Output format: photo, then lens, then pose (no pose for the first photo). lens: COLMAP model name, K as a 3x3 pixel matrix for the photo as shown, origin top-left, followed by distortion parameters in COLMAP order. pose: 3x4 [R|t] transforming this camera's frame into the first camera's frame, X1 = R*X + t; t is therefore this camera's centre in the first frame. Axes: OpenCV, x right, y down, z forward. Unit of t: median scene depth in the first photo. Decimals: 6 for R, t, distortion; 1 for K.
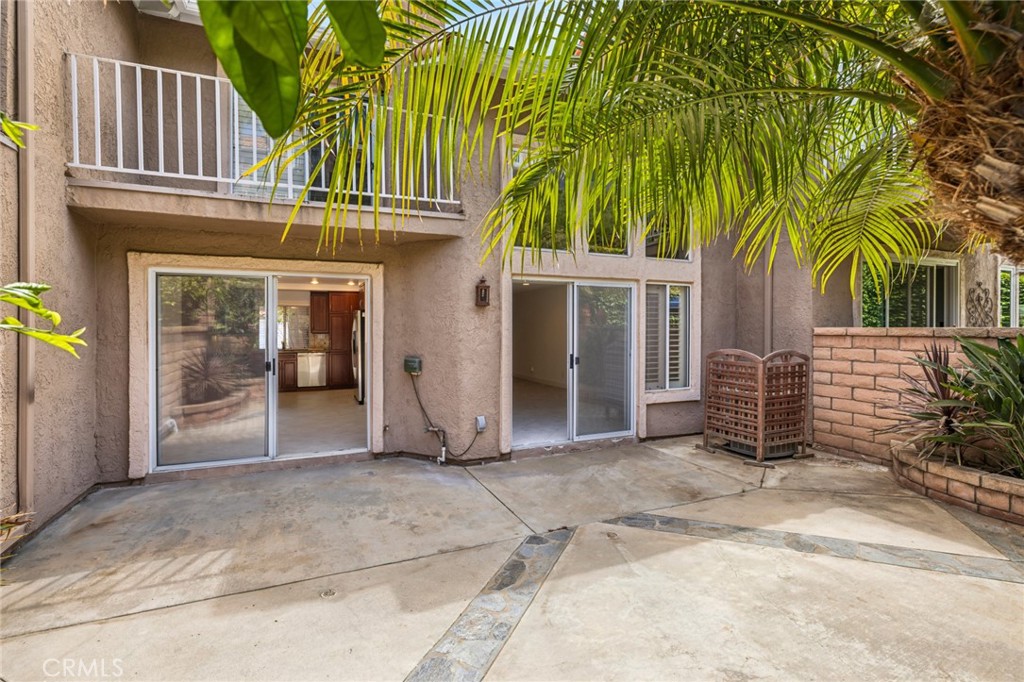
lens RADIAL K [[458.3, 0, 496.9], [0, 458.3, 333.4], [0, 0, 1]] dist [-0.008075, 0.001796]
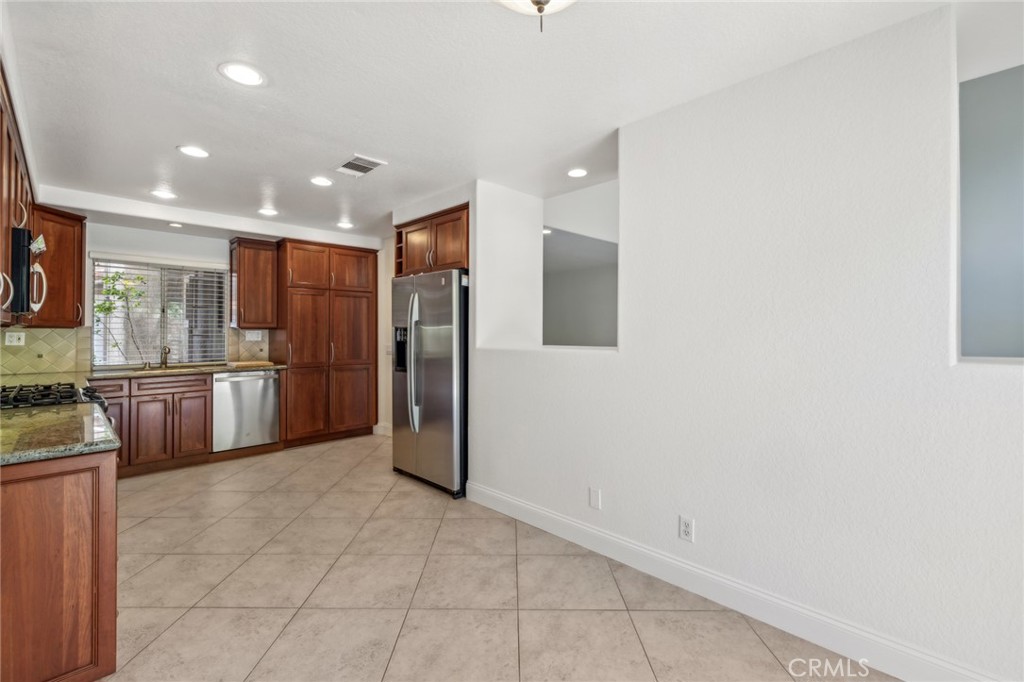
lens RADIAL K [[435.3, 0, 504.4], [0, 435.3, 330.4], [0, 0, 1]] dist [0.000895, -0.000307]
pose [[0.926587, 0.004079, 0.376057, -0.700949], [0.000542, 0.999926, -0.012183, 0.014770], [-0.376079, 0.011492, 0.926516, 1.075952]]
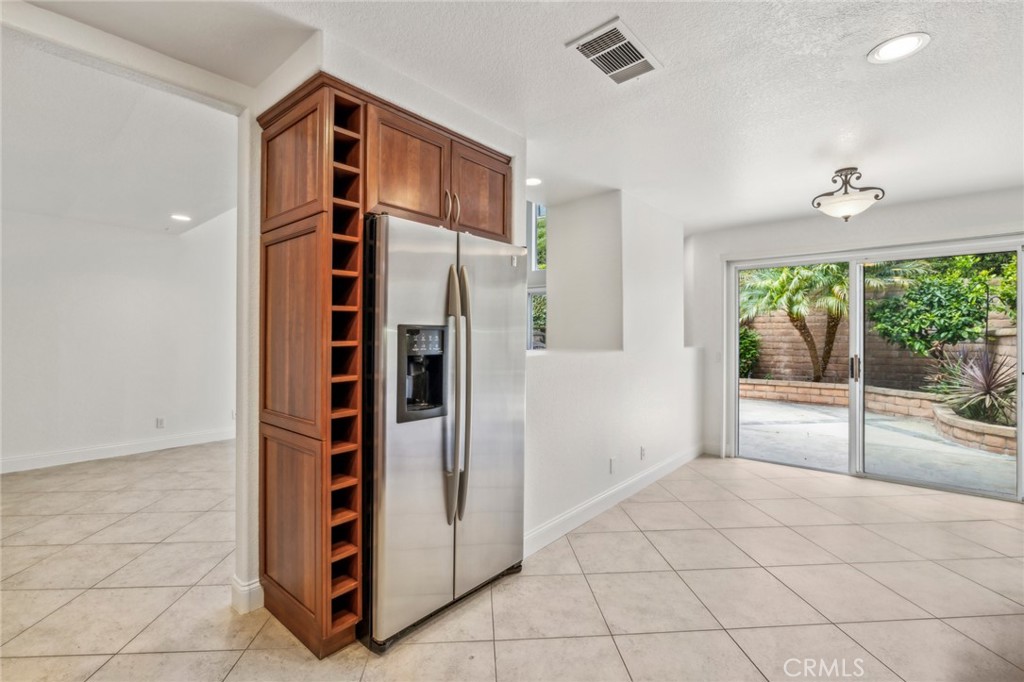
lens RADIAL K [[458.3, 0, 506.2], [0, 458.3, 335.8], [0, 0, 1]] dist [-0.008075, 0.001796]
pose [[-0.448250, 0.003472, 0.893901, -0.957353], [0.007306, 0.999973, -0.000220, 0.008527], [-0.893878, 0.006433, -0.448263, 1.958725]]
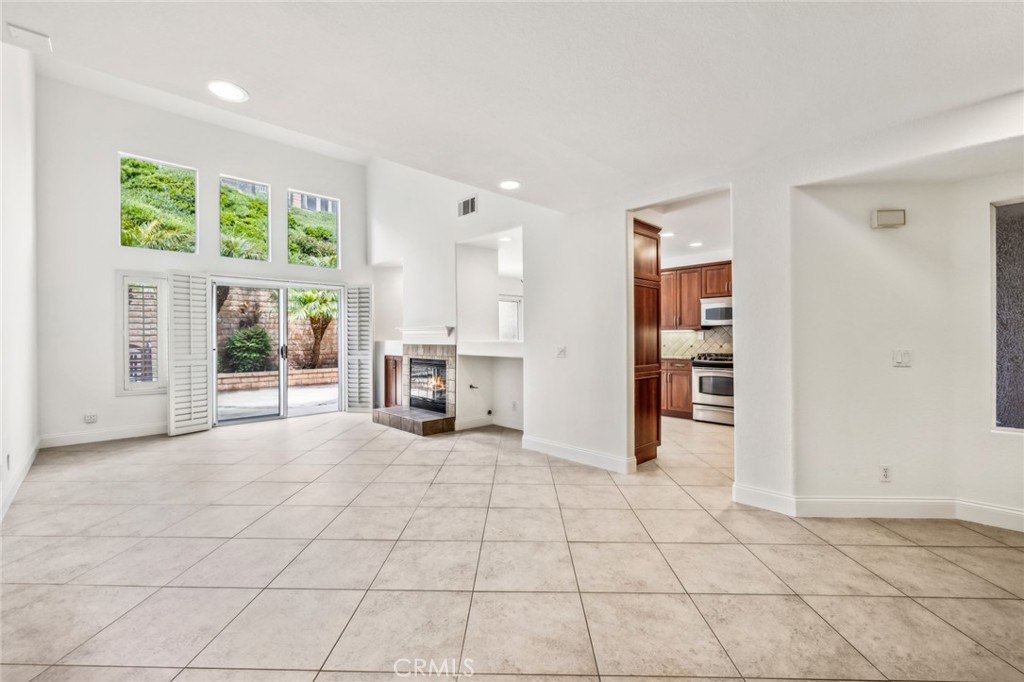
lens RADIAL K [[435.3, 0, 508.2], [0, 435.3, 337.8], [0, 0, 1]] dist [0.000895, -0.000307]
pose [[-0.933000, 0.006331, -0.359822, 0.027613], [0.002845, 0.999944, 0.010217, 0.013392], [0.359866, 0.008508, -0.932965, 2.637953]]
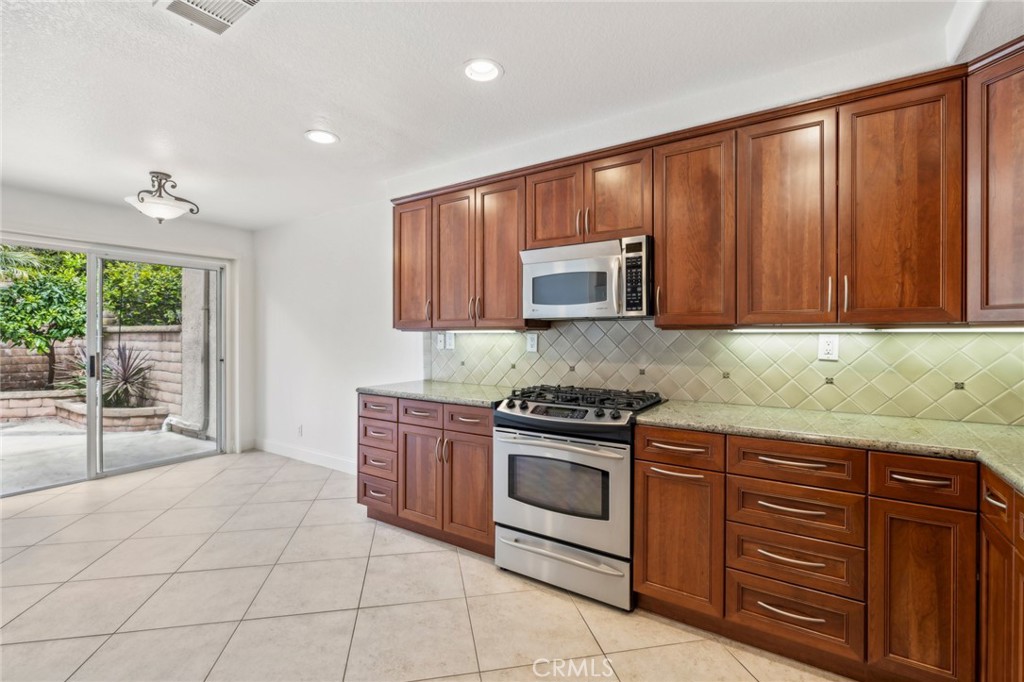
lens RADIAL K [[458.3, 0, 506.0], [0, 458.3, 333.1], [0, 0, 1]] dist [-0.008075, 0.001796]
pose [[-0.834880, -0.000246, -0.550431, -0.658705], [-0.004578, 0.999968, 0.006496, 0.005317], [0.550412, 0.007944, -0.834855, 2.079755]]
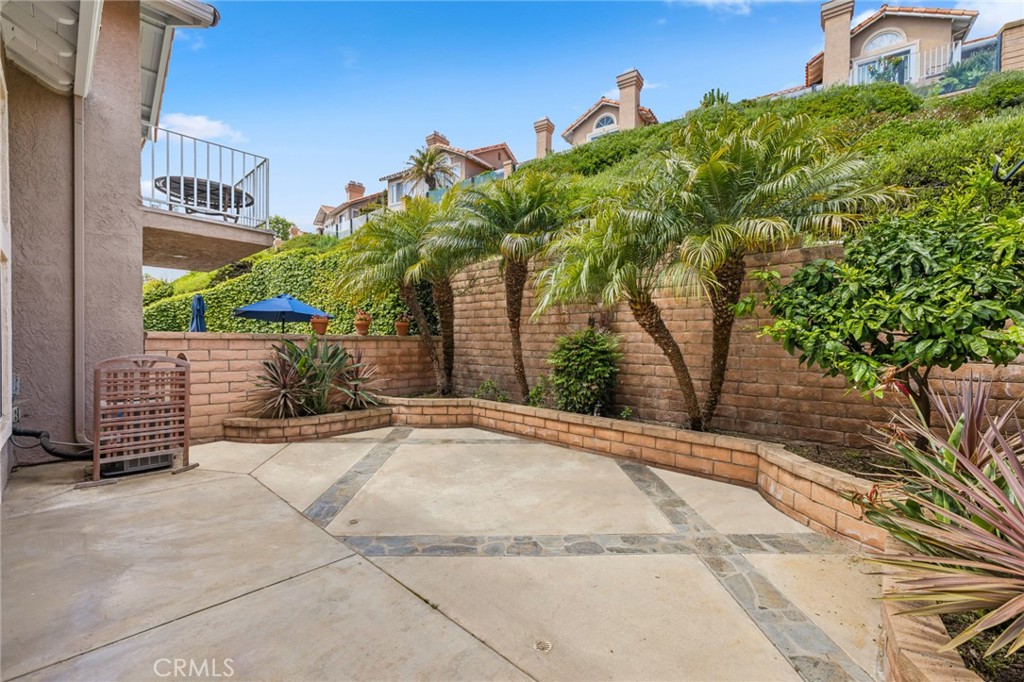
lens RADIAL K [[435.3, 0, 503.0], [0, 435.3, 348.6], [0, 0, 1]] dist [0.000895, -0.000307]
pose [[-0.396656, -0.020949, 0.917728, -0.571865], [0.001120, 0.999728, 0.023305, 0.004204], [-0.917966, 0.010271, -0.396525, 0.744294]]
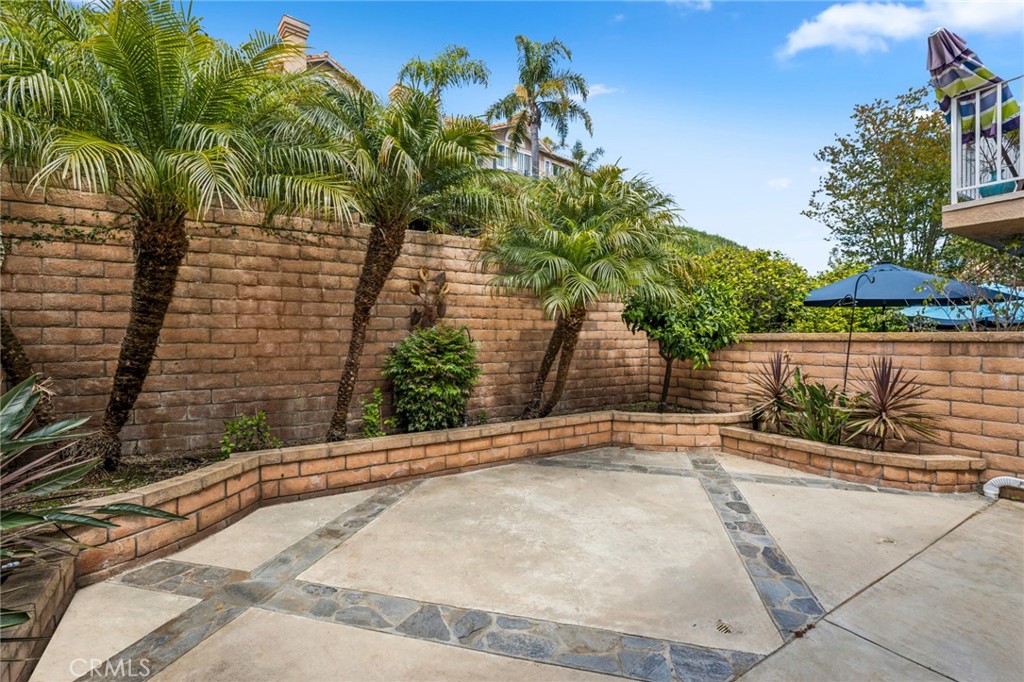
lens RADIAL K [[458.3, 0, 504.7], [0, 458.3, 341.8], [0, 0, 1]] dist [-0.008075, 0.001796]
pose [[-0.988027, 0.006339, -0.154154, 0.469375], [0.003249, 0.999789, 0.020286, -0.005583], [0.154250, 0.019542, -0.987839, 1.116465]]
